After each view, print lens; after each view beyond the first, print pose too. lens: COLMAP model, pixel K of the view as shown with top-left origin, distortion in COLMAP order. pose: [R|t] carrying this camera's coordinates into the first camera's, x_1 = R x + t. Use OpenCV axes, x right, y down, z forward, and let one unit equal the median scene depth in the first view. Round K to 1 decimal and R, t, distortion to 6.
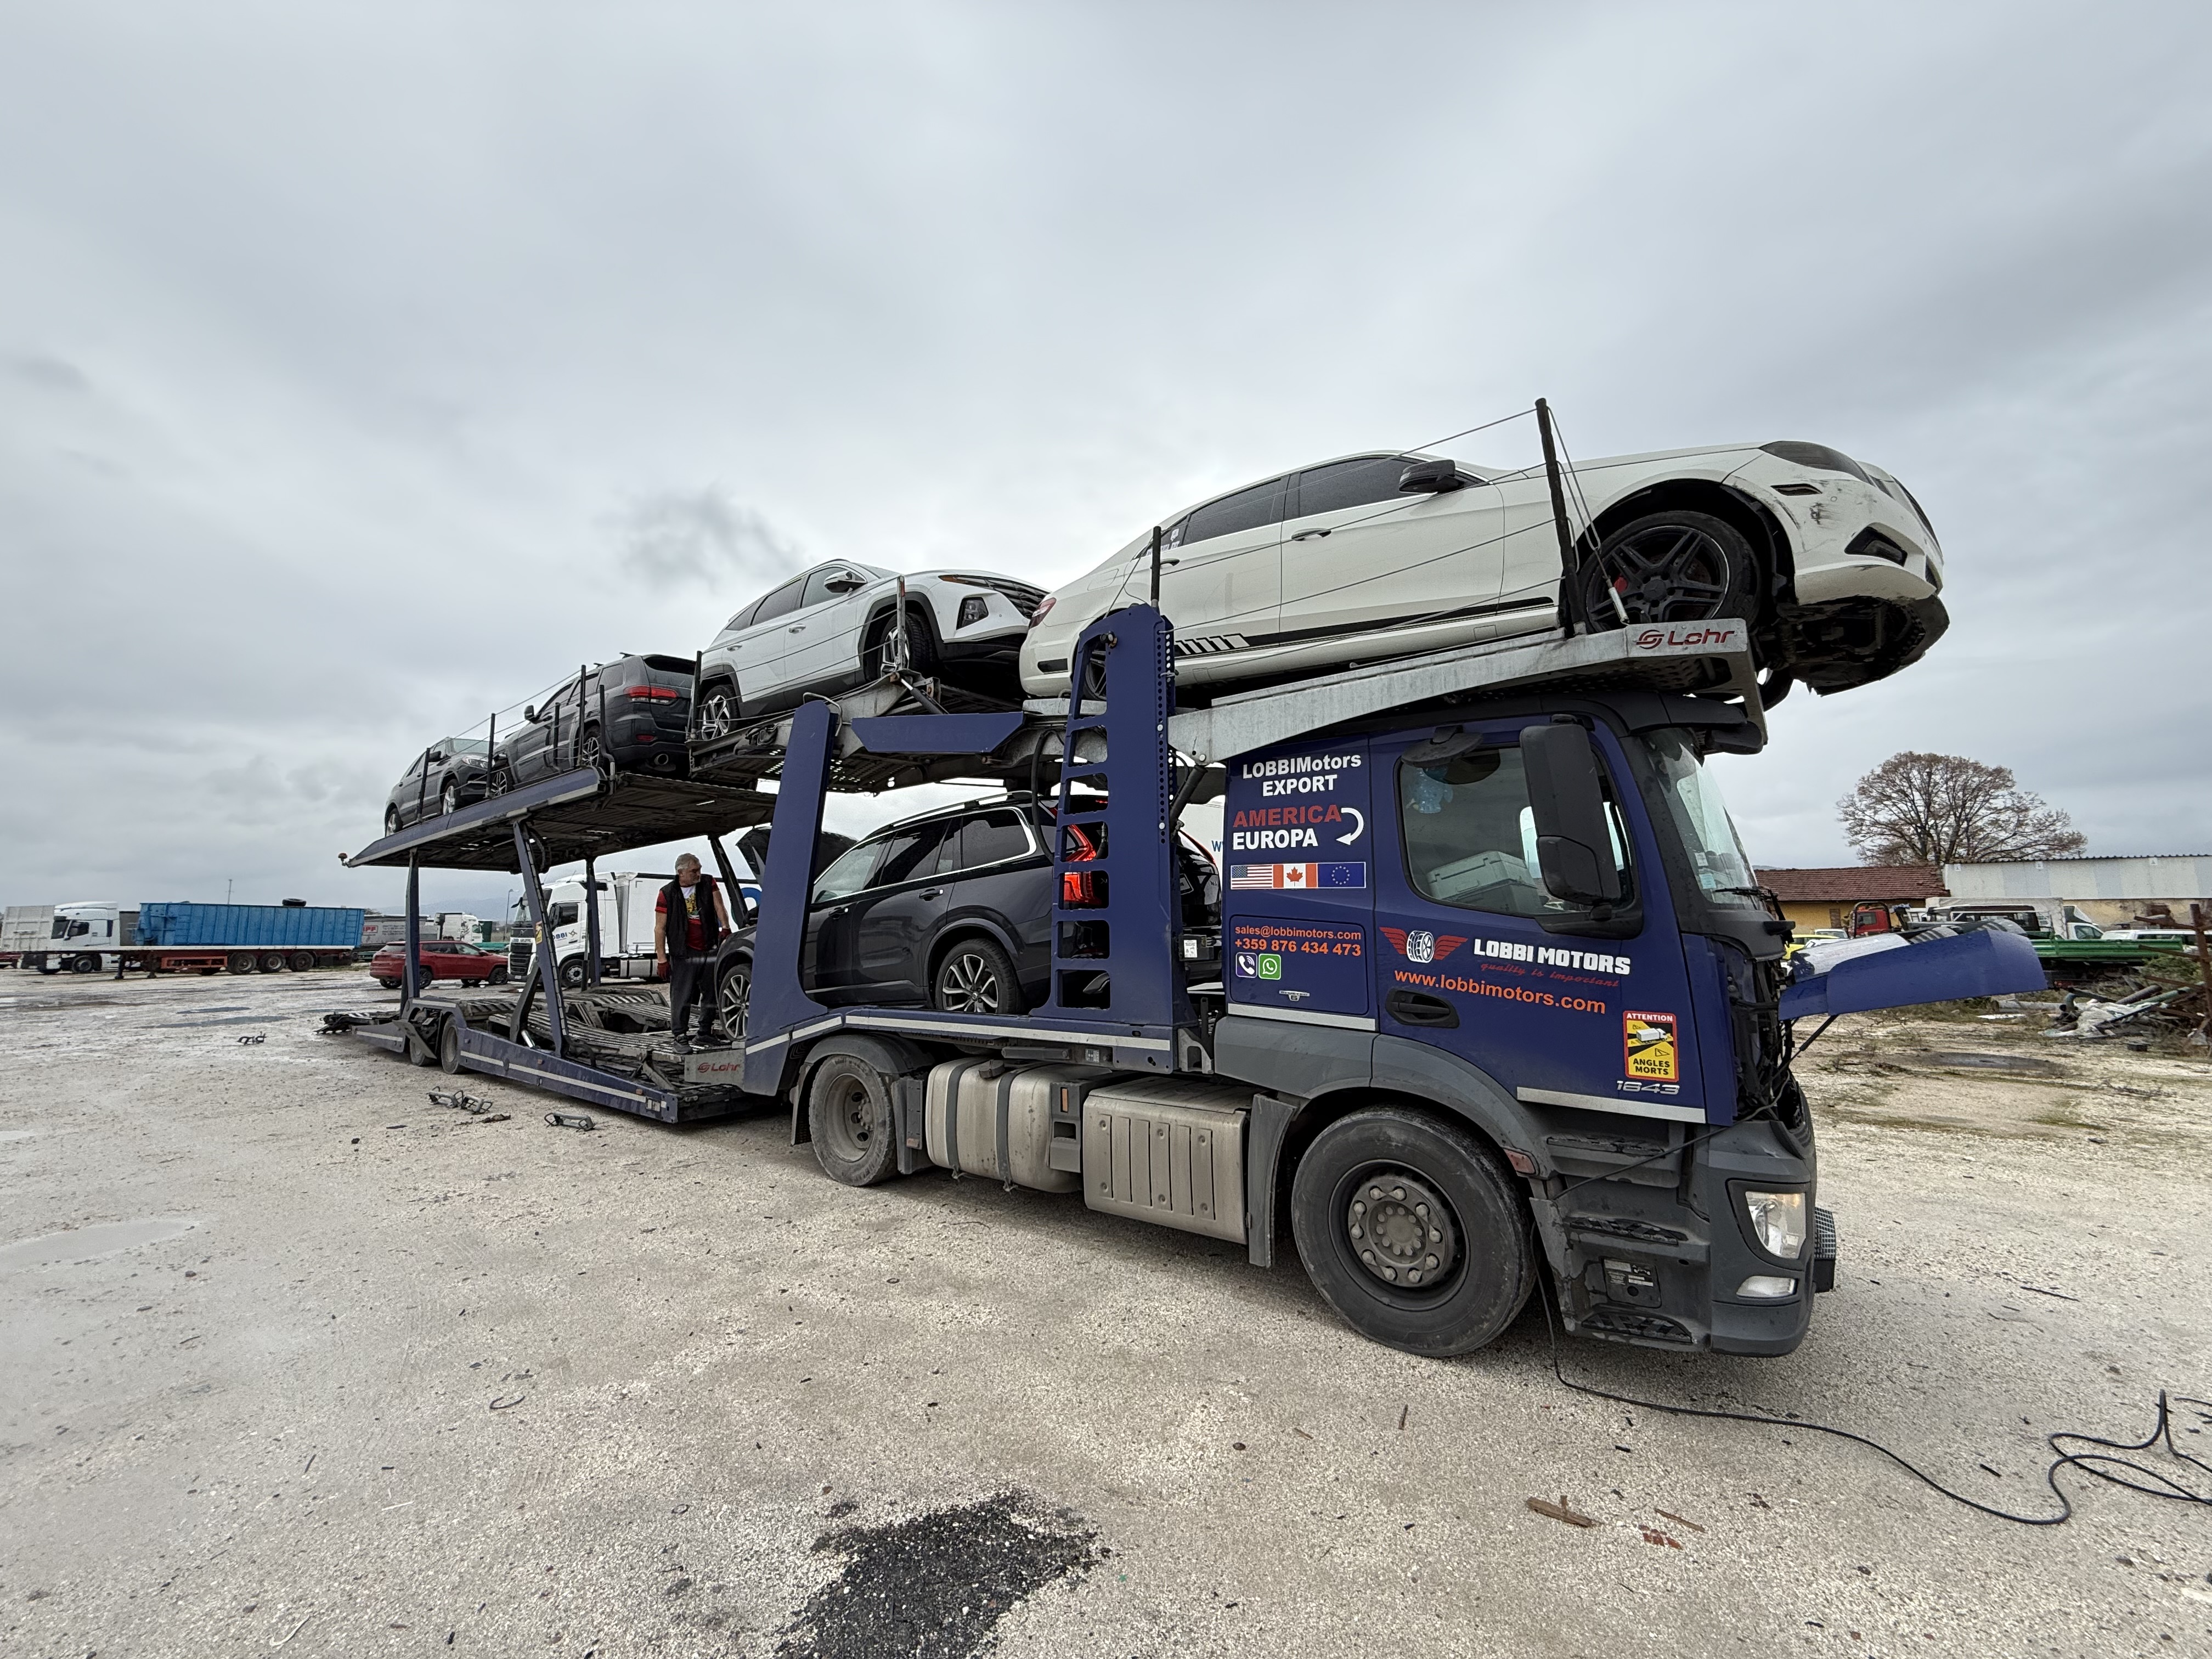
lens RADIAL K [[887.3, 0, 1105.0], [0, 887.3, 828.7], [0, 0, 1]] dist [0.001326, -0.000345]
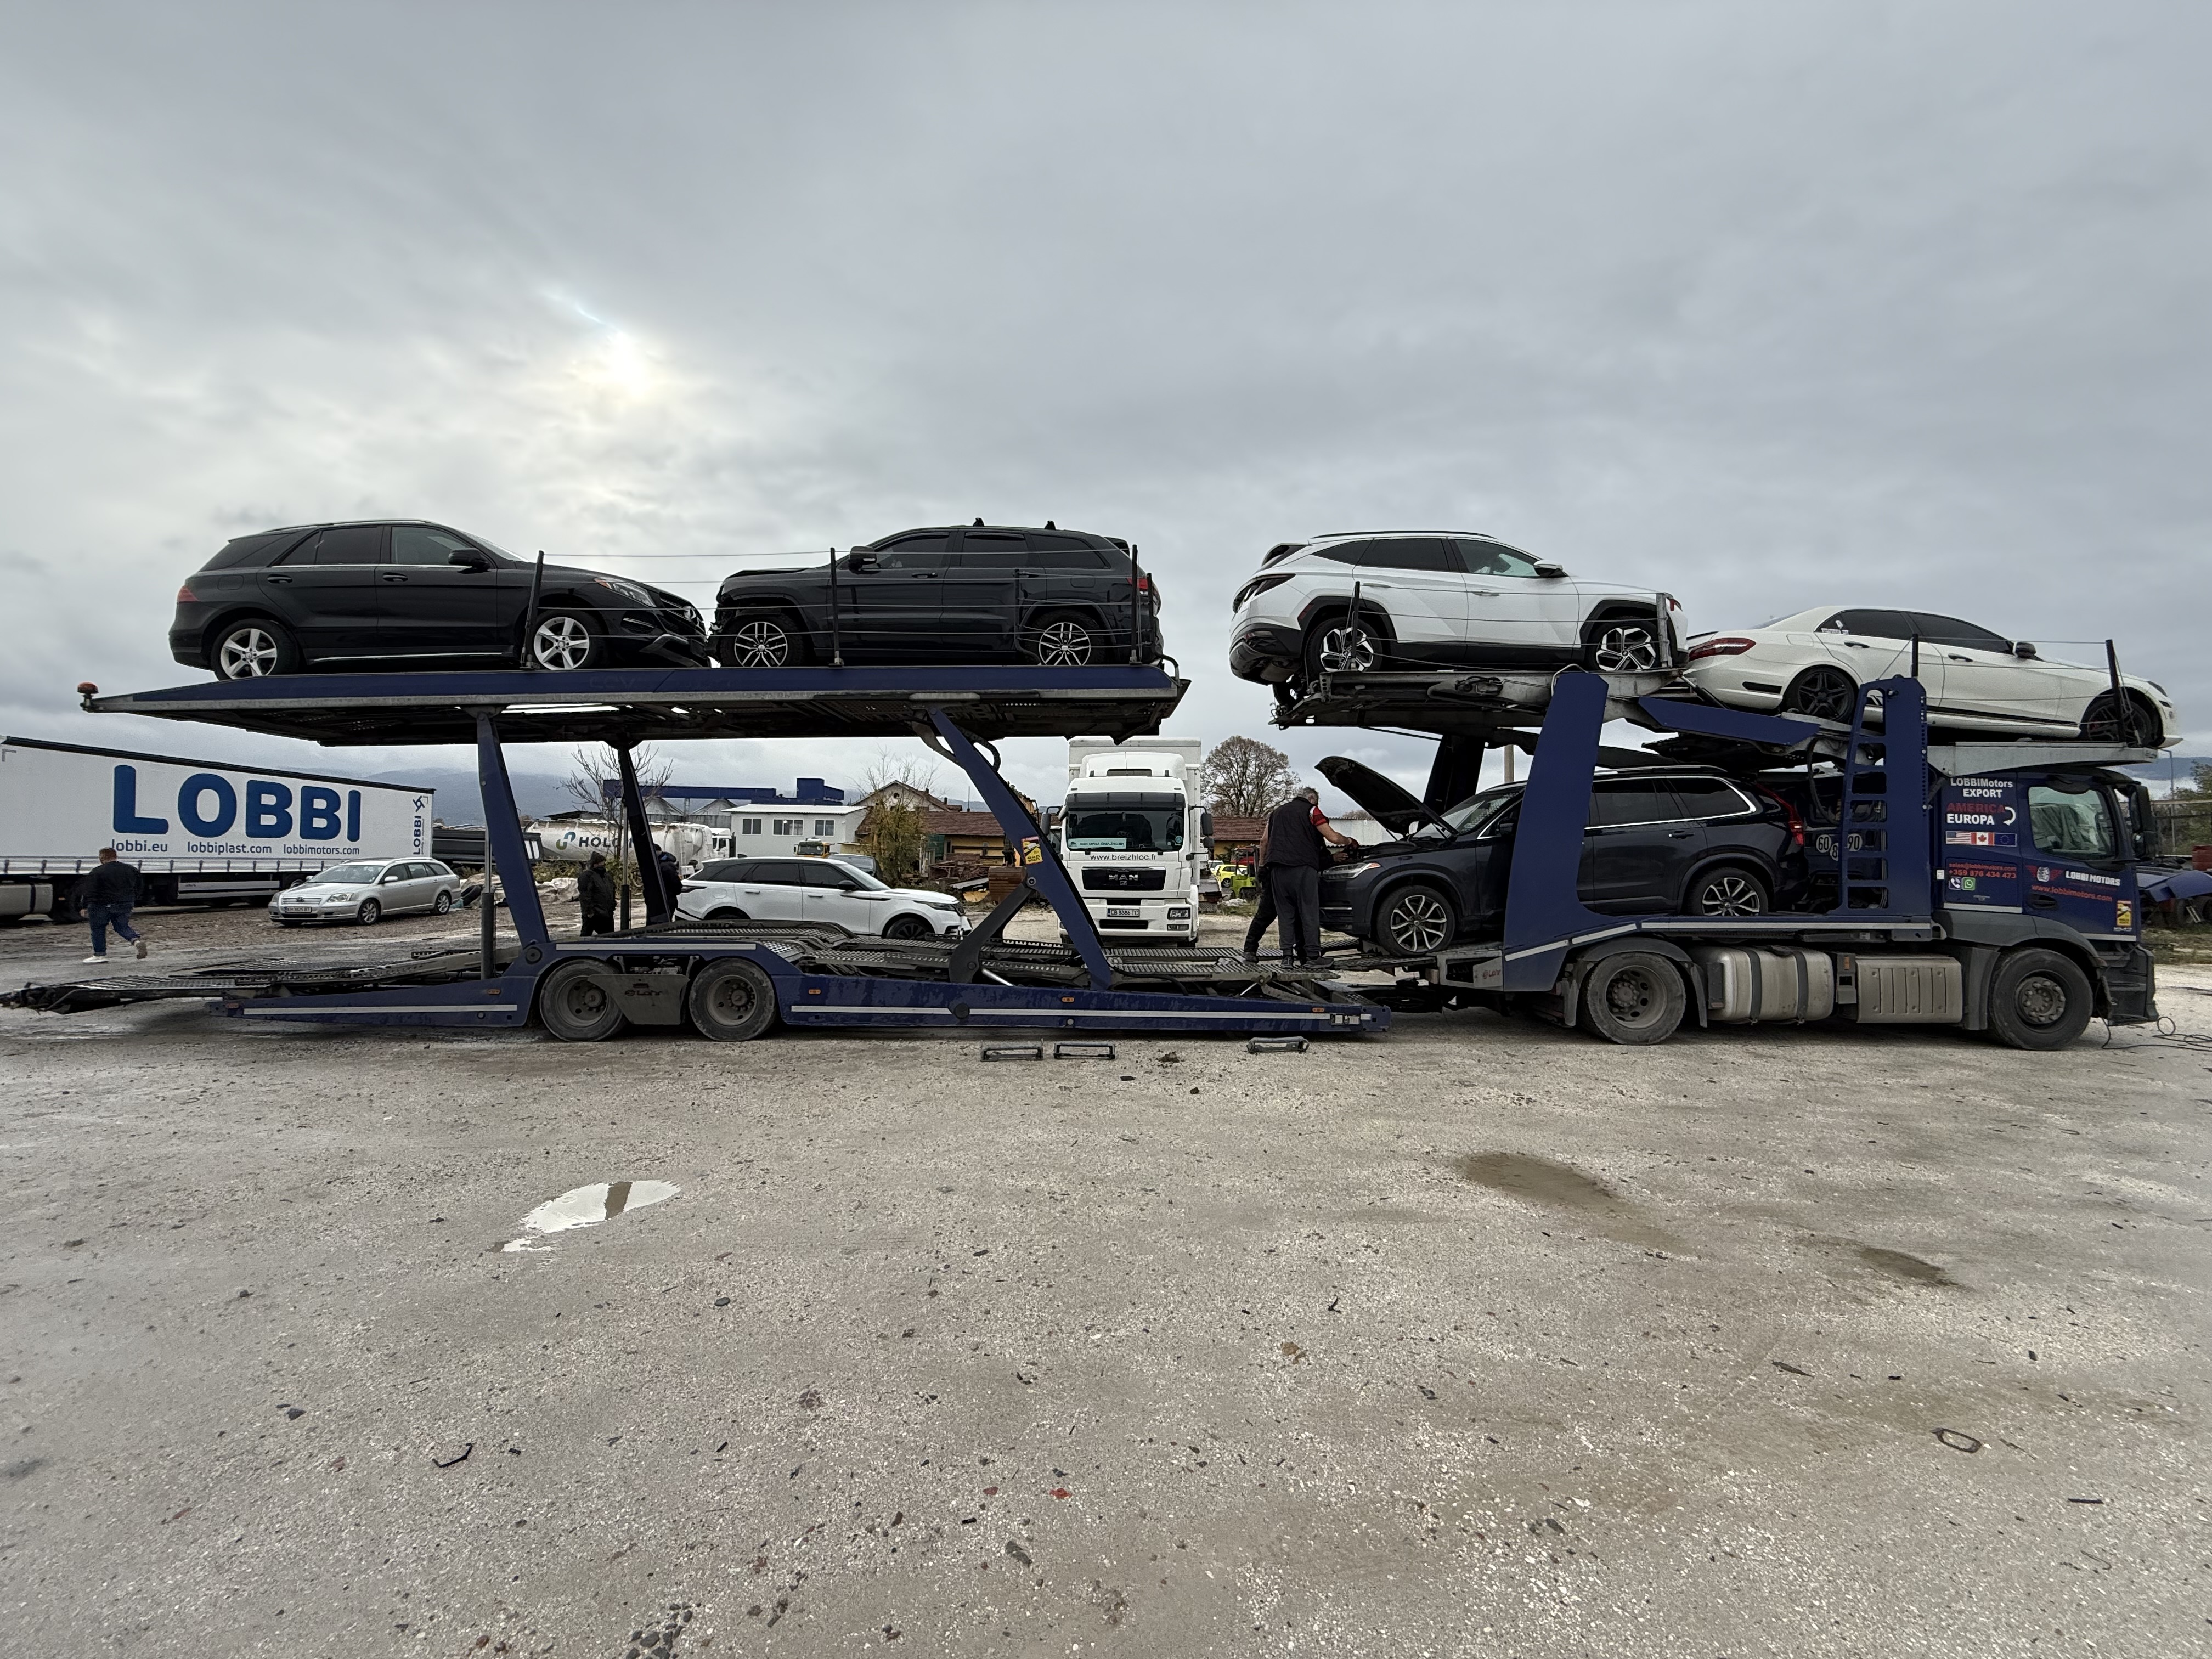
lens RADIAL K [[887.3, 0, 1105.6], [0, 887.3, 830.8], [0, 0, 1]] dist [0.001326, -0.000345]
pose [[0.766980, 0.035659, 0.640679, -2.406633], [-0.090644, 0.994463, 0.053163, 0.101207], [-0.635236, -0.098849, 0.765966, 0.680565]]
